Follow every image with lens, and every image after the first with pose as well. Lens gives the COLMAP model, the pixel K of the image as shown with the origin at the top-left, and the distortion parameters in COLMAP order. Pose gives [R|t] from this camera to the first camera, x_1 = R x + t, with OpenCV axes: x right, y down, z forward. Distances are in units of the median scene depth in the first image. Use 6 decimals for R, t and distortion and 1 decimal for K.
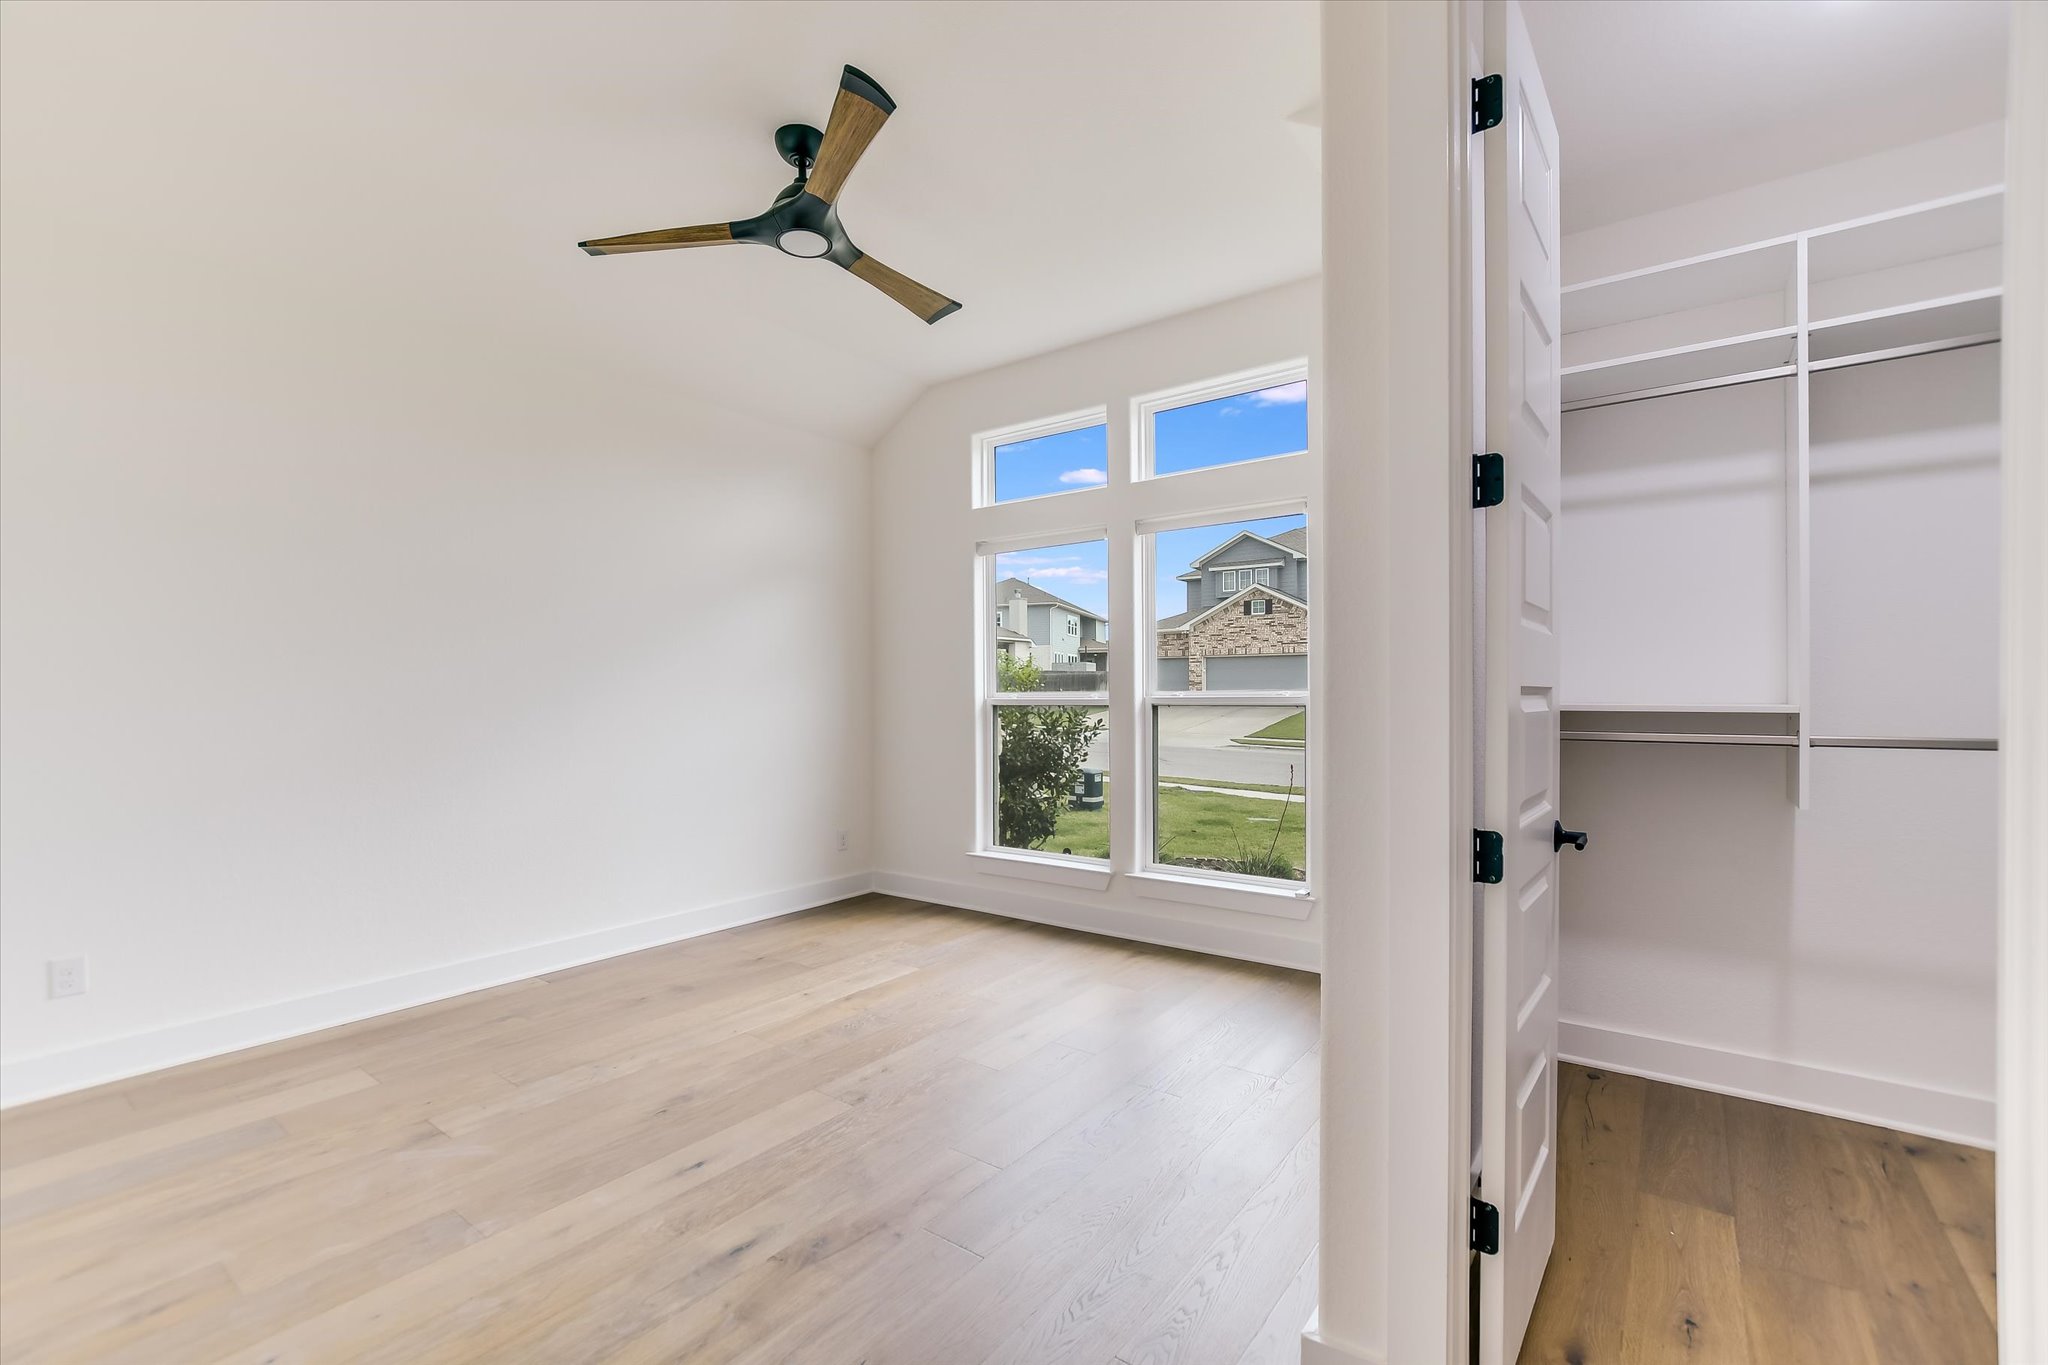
lens RADIAL K [[899.2, 0, 1000.6], [0, 899.2, 686.9], [0, 0, 1]] dist [-0.016448, 0.002666]
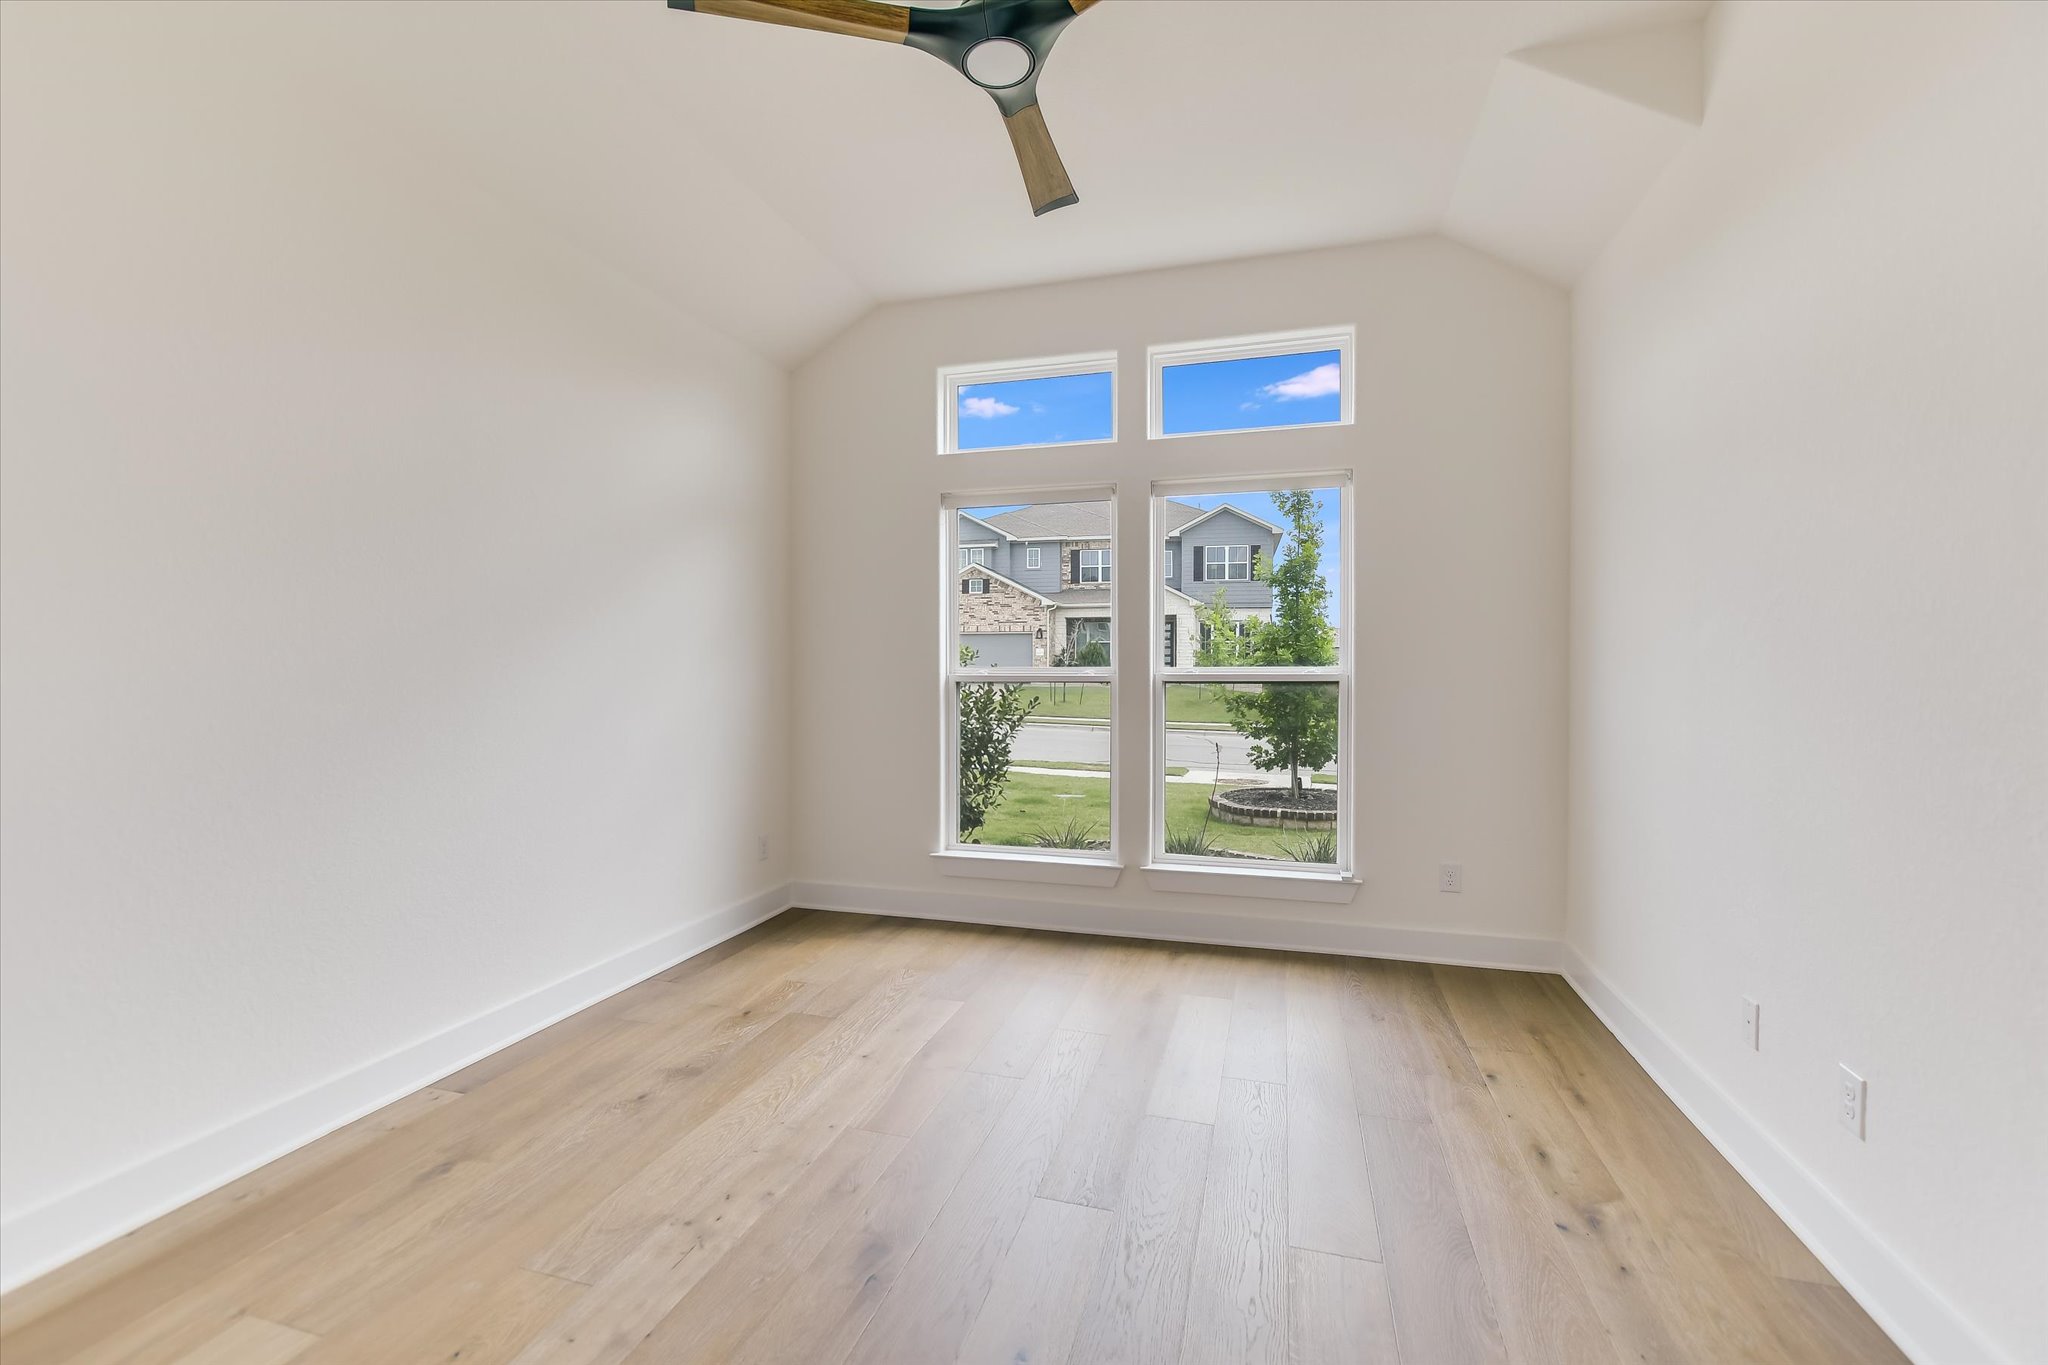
lens RADIAL K [[899.2, 0, 1026.8], [0, 899.2, 674.4], [0, 0, 1]] dist [-0.016448, 0.002666]
pose [[0.932647, 0.005457, 0.360749, -0.260966], [-0.010117, 0.999888, 0.011031, 0.002167], [-0.360648, -0.013938, 0.932598, 0.165029]]
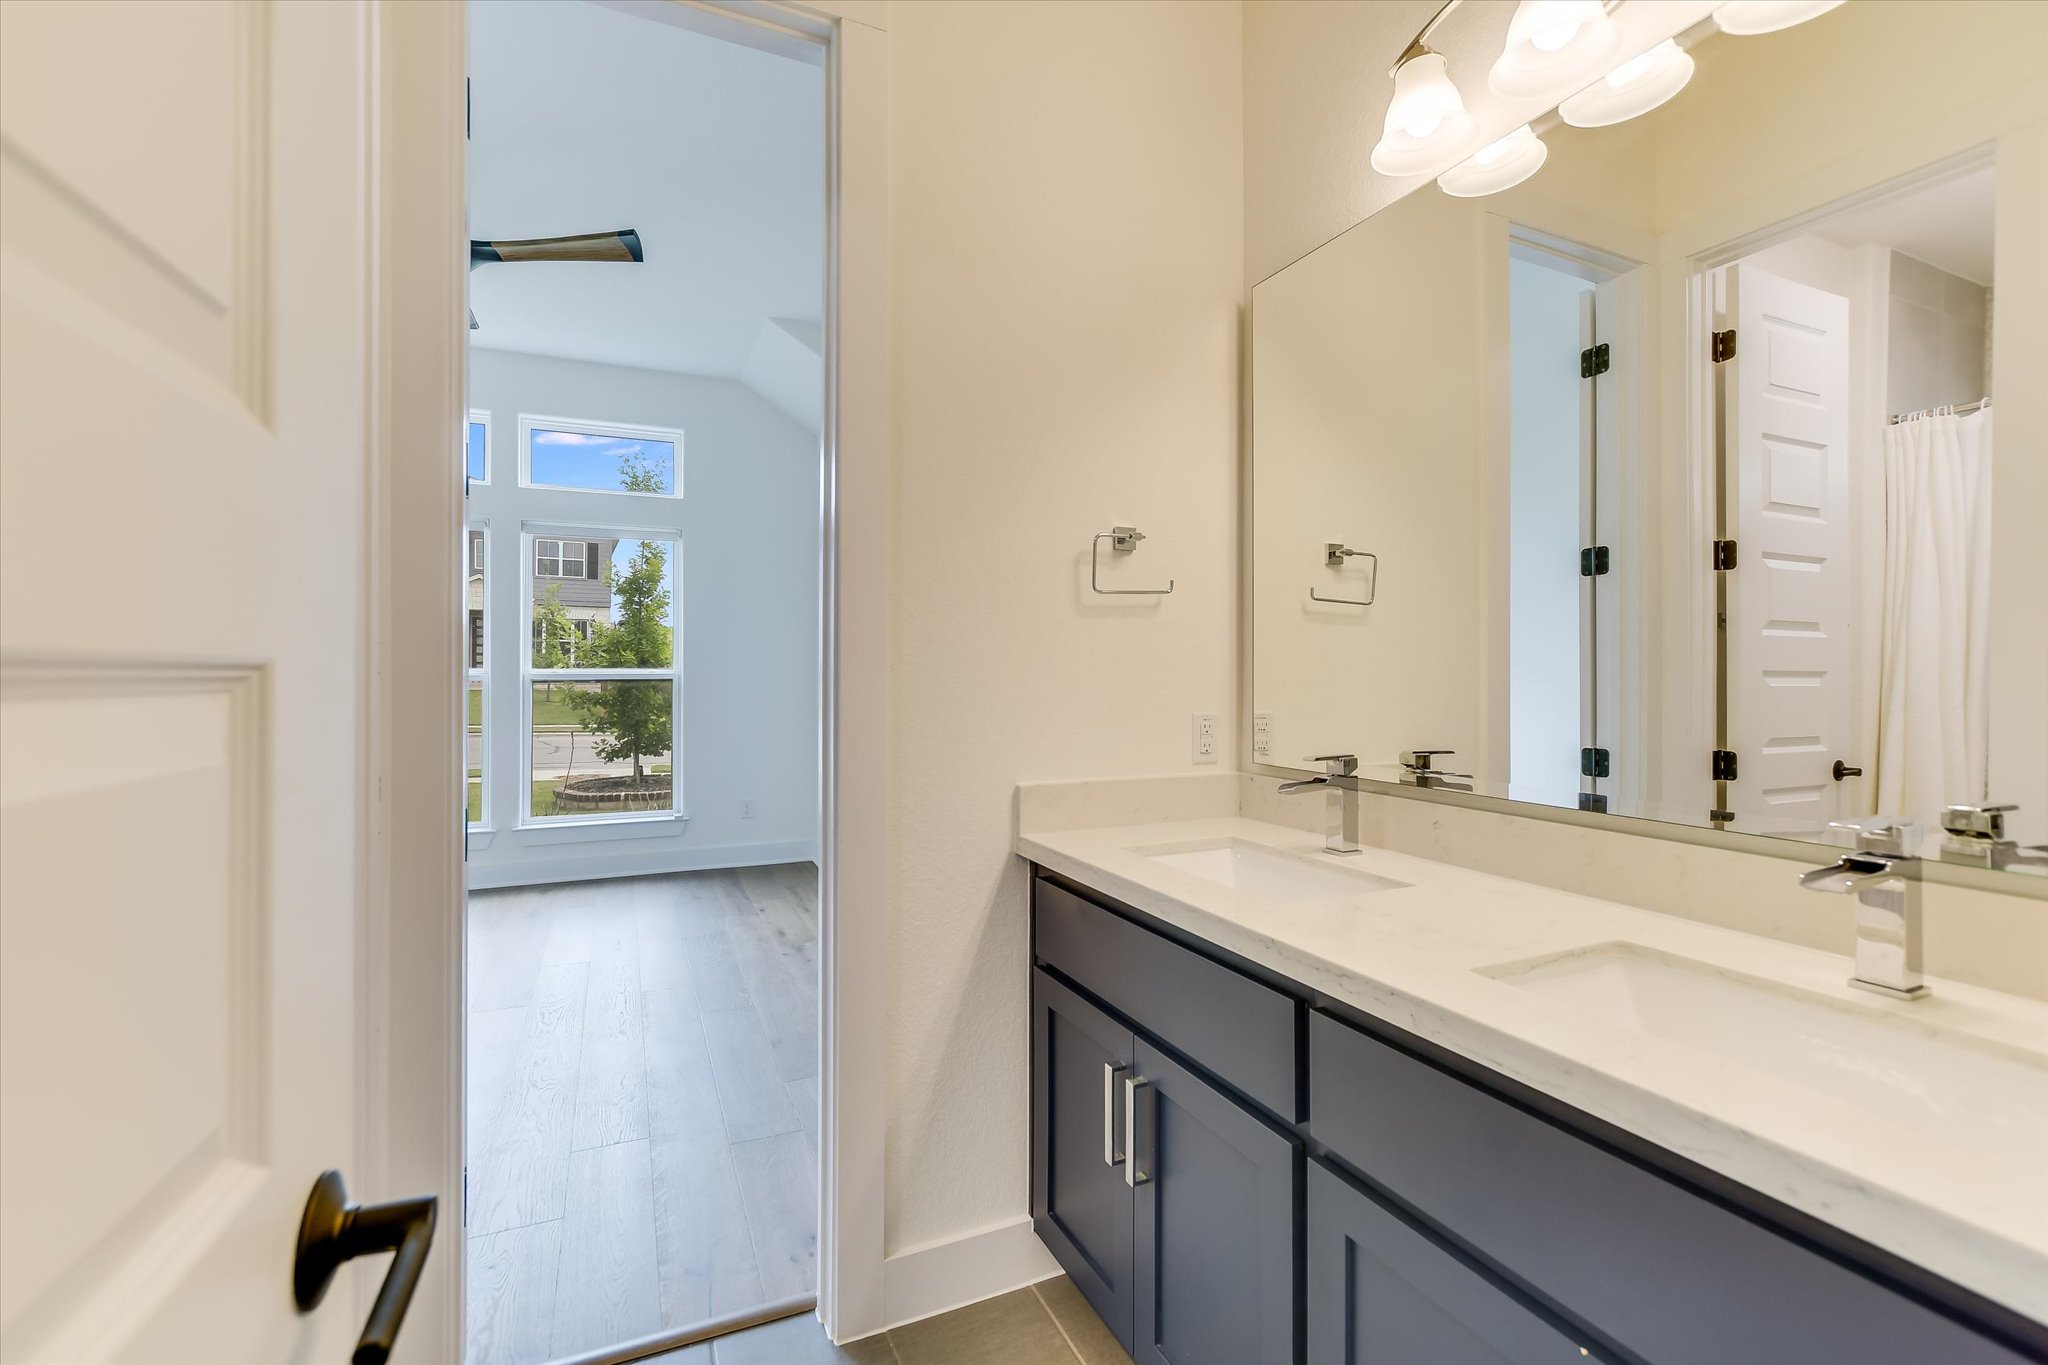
lens RADIAL K [[899.2, 0, 1018.7], [0, 899.2, 672.7], [0, 0, 1]] dist [-0.016448, 0.002666]
pose [[0.484883, 0.006649, 0.874554, -0.475036], [-0.013975, 0.999902, 0.000147, 0.000573], [-0.874467, -0.012293, 0.484929, -0.101219]]
